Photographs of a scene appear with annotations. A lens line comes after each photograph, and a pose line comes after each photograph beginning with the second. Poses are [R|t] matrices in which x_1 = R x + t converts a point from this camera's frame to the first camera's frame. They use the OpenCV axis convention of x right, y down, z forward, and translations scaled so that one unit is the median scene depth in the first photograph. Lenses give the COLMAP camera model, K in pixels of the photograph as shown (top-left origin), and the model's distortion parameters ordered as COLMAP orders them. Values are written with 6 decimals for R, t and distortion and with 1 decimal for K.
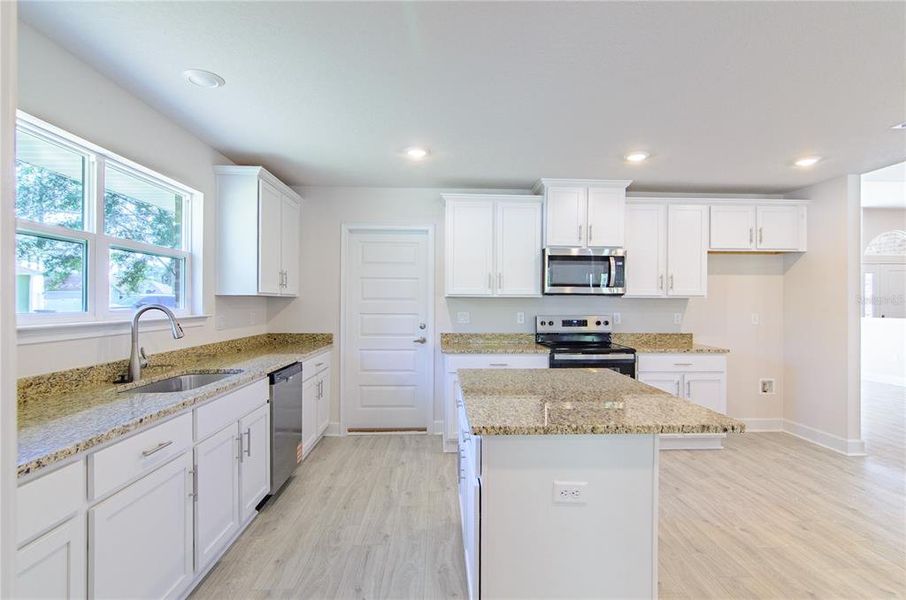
lens RADIAL K [[484.4, 0, 455.9], [0, 484.4, 302.4], [0, 0, 1]] dist [0.003165, 0.000171]
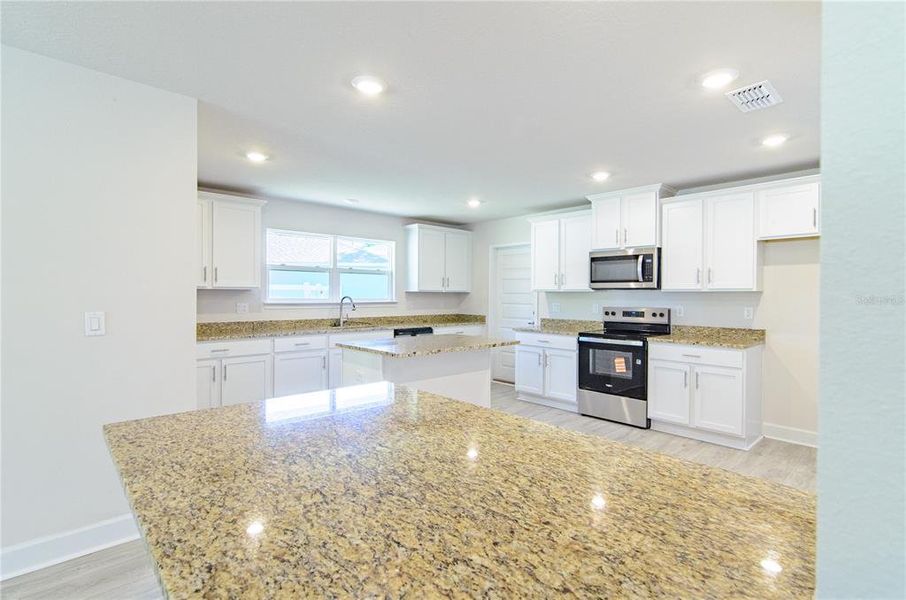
lens RADIAL K [[421.9, 0, 451.5], [0, 421.9, 297.9], [0, 0, 1]] dist [-0.022790, -0.000154]
pose [[0.644969, 0.004448, -0.764195, 0.756361], [-0.003808, 0.999989, 0.002607, 0.003999], [0.764199, 0.001228, 0.644980, 0.035458]]
